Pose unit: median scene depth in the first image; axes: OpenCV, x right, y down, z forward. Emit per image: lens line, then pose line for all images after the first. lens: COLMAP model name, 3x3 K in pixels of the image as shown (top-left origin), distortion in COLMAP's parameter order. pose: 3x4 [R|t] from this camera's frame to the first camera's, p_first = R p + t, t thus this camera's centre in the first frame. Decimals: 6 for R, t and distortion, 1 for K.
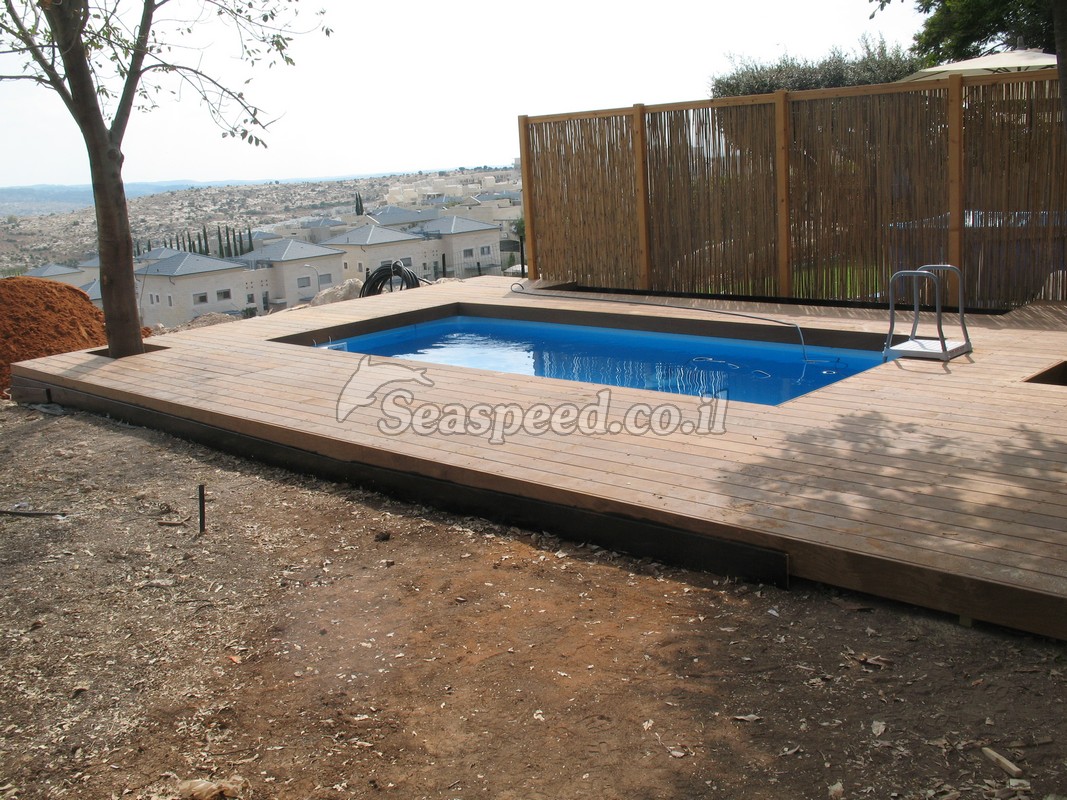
lens RADIAL K [[1100.6, 0, 519.3], [0, 1100.6, 401.2], [0, 0, 1]] dist [-0.193204, 0.223355]
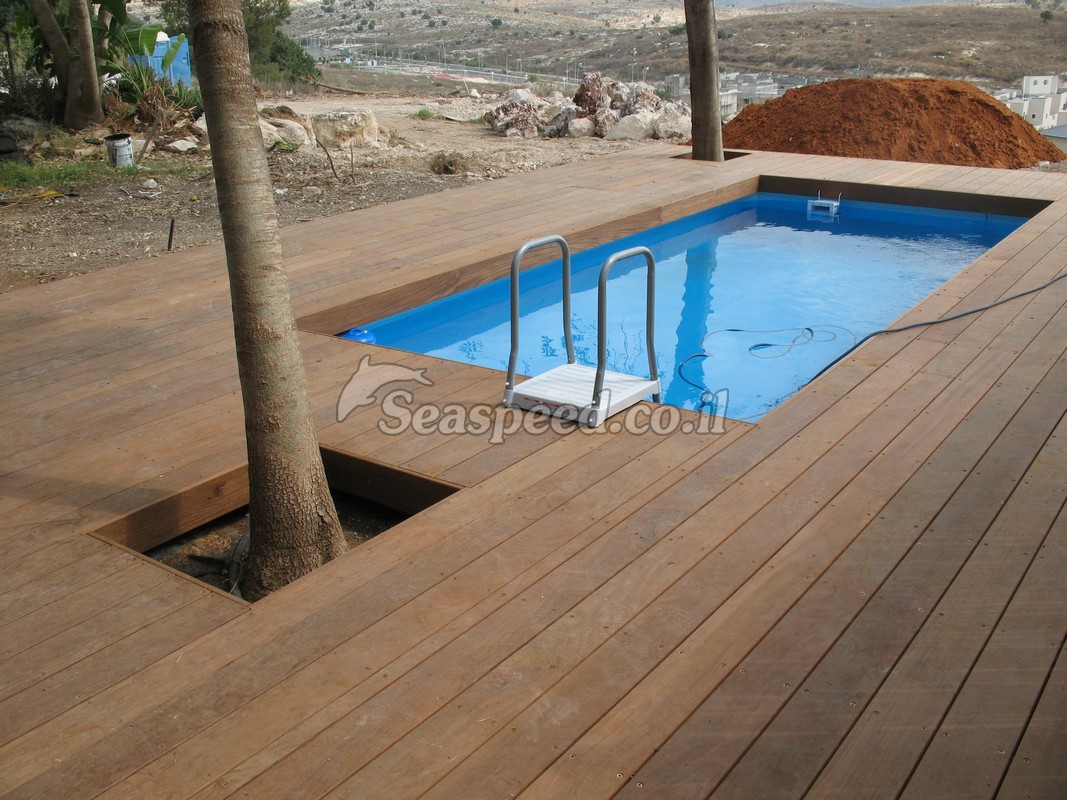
lens RADIAL K [[1100.6, 0, 519.3], [0, 1100.6, 401.2], [0, 0, 1]] dist [-0.193204, 0.223355]
pose [[0.157846, 0.398204, -0.903614, 0.770548], [-0.203895, 0.908509, 0.364744, -0.210157], [0.966184, 0.126669, 0.224597, 0.739875]]
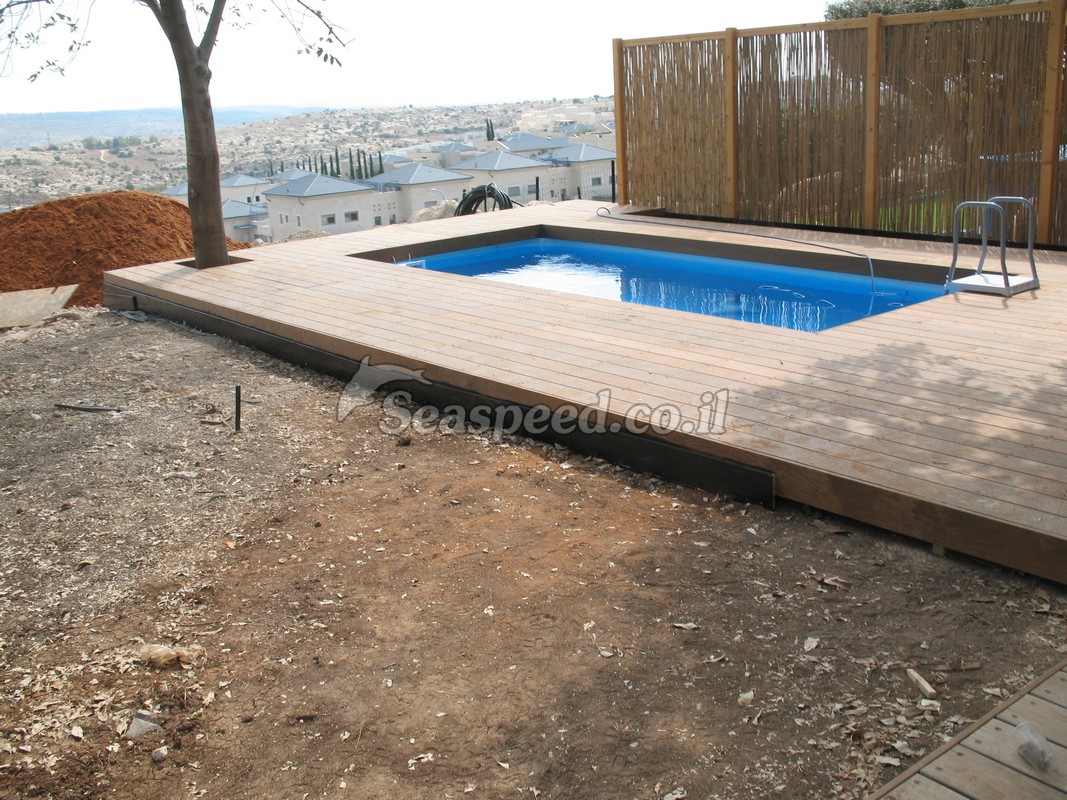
lens RADIAL K [[1100.6, 0, 519.3], [0, 1100.6, 401.2], [0, 0, 1]] dist [-0.193204, 0.223355]
pose [[0.992708, 0.044140, -0.112168, 0.060763], [-0.036862, 0.997129, 0.066149, 0.007931], [0.114766, -0.061532, 0.991485, -0.007836]]
